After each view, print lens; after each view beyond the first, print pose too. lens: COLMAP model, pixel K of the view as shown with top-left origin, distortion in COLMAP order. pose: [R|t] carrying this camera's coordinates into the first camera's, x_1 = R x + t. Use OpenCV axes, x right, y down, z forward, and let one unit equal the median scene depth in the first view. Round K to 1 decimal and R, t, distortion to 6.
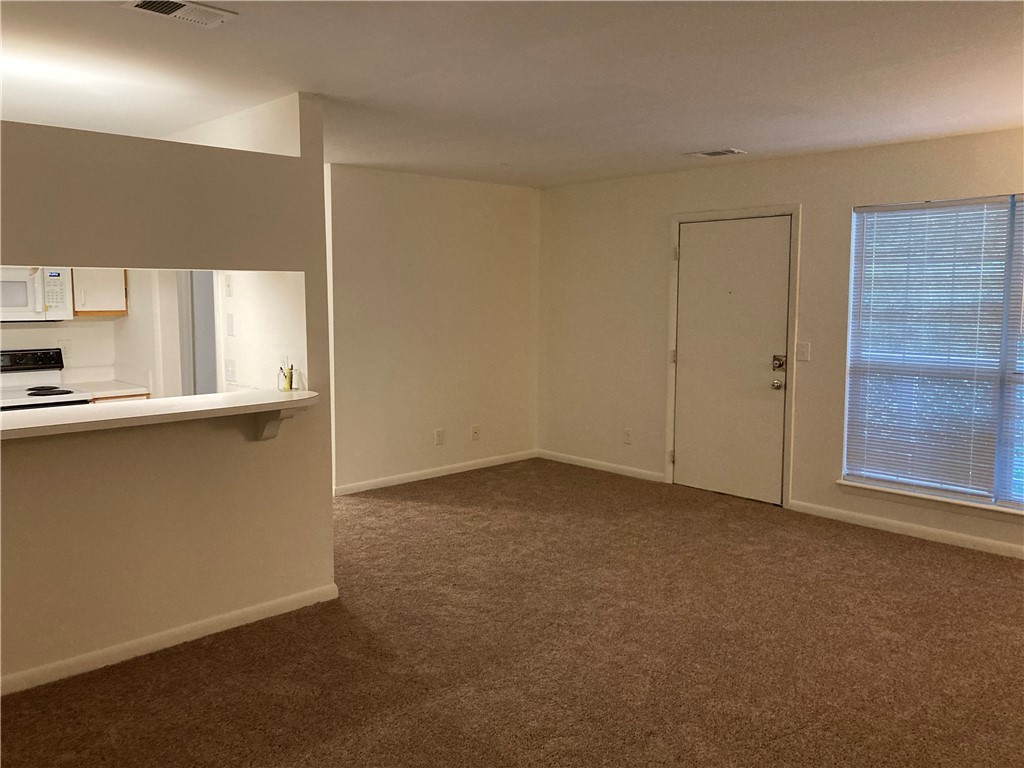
lens RADIAL K [[835.2, 0, 505.0], [0, 835.2, 377.5], [0, 0, 1]] dist [0.039384, -0.036372]
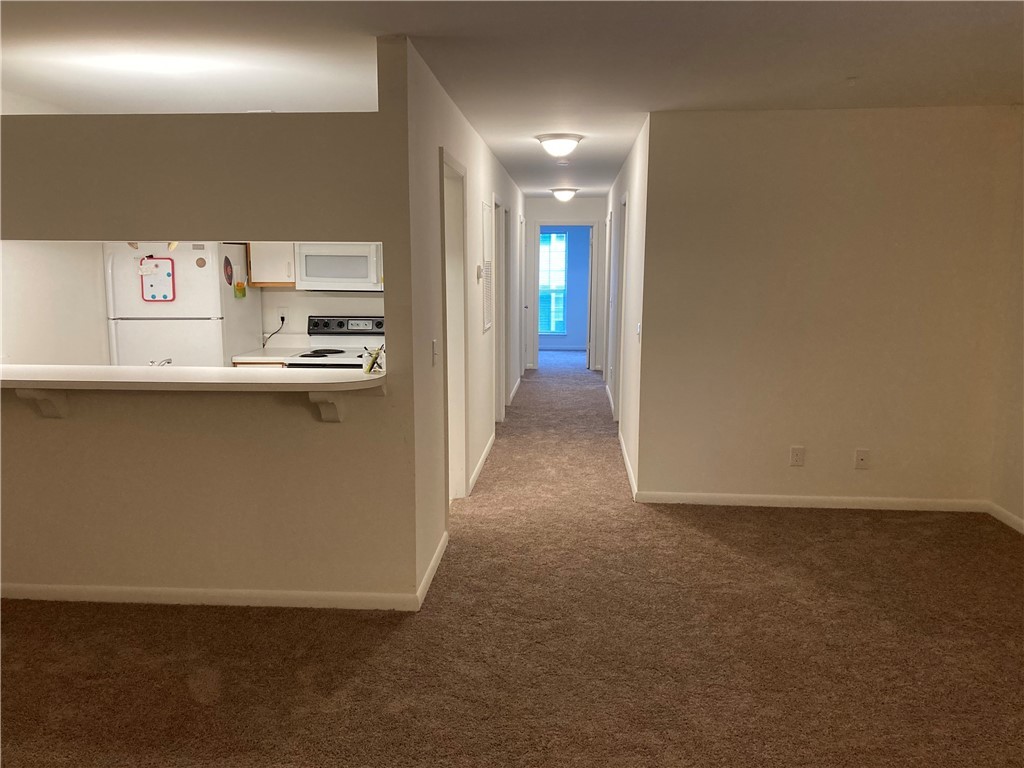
lens RADIAL K [[835.2, 0, 502.9], [0, 835.2, 380.1], [0, 0, 1]] dist [0.039384, -0.036372]
pose [[0.671418, 0.103559, -0.733808, 0.387773], [-0.078840, 0.994550, 0.068220, -0.038243], [0.736873, 0.012049, 0.675923, 0.371408]]
